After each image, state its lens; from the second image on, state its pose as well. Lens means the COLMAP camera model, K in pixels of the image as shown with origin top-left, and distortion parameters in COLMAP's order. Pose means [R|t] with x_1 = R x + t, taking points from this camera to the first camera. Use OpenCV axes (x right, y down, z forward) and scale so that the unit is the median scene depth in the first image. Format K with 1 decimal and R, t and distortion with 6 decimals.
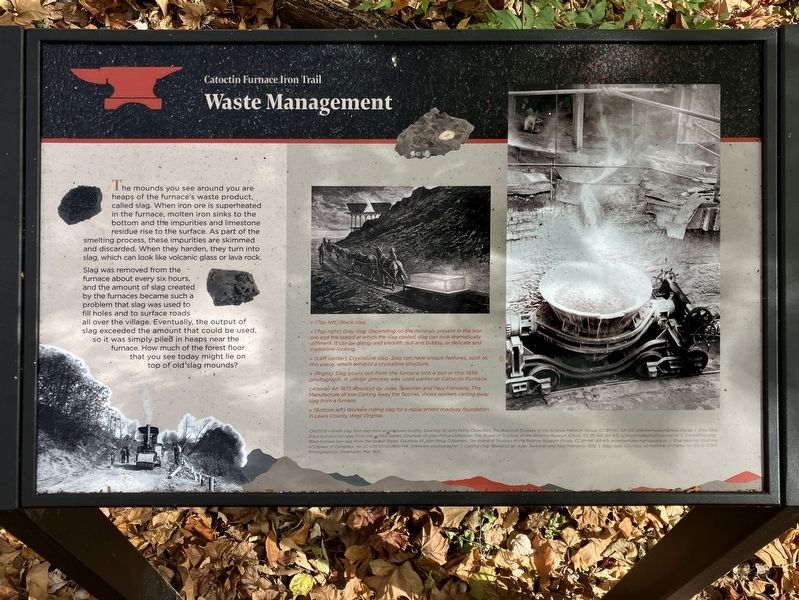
lens RADIAL K [[652.6, 0, 399.5], [0, 652.6, 299.3], [0, 0, 1]] dist [0.004400, 0.001460]
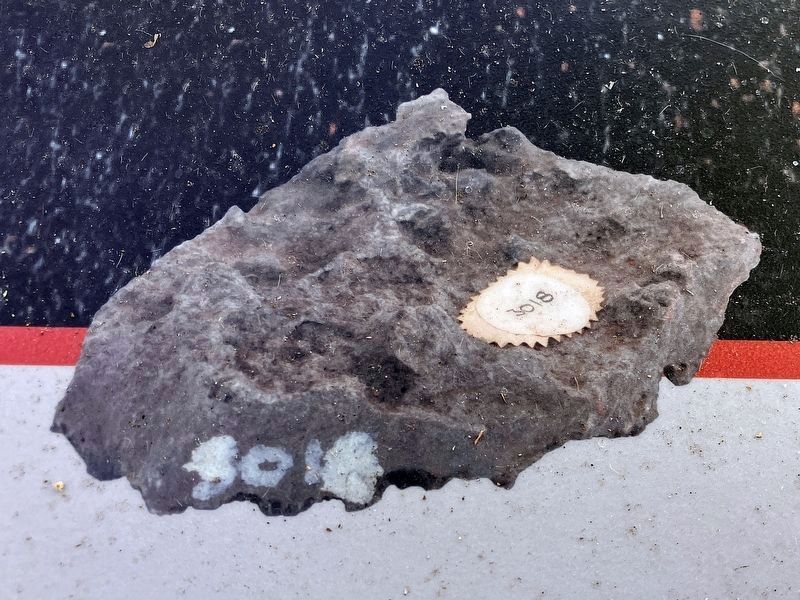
lens RADIAL K [[653.4, 0, 400.3], [0, 653.4, 300.0], [0, 0, 1]] dist [0.004400, 0.001460]
pose [[0.998542, 0.021725, -0.049420, 0.054979], [-0.032891, 0.970748, -0.237838, -0.223756], [0.042807, 0.239117, 0.970047, 0.887467]]
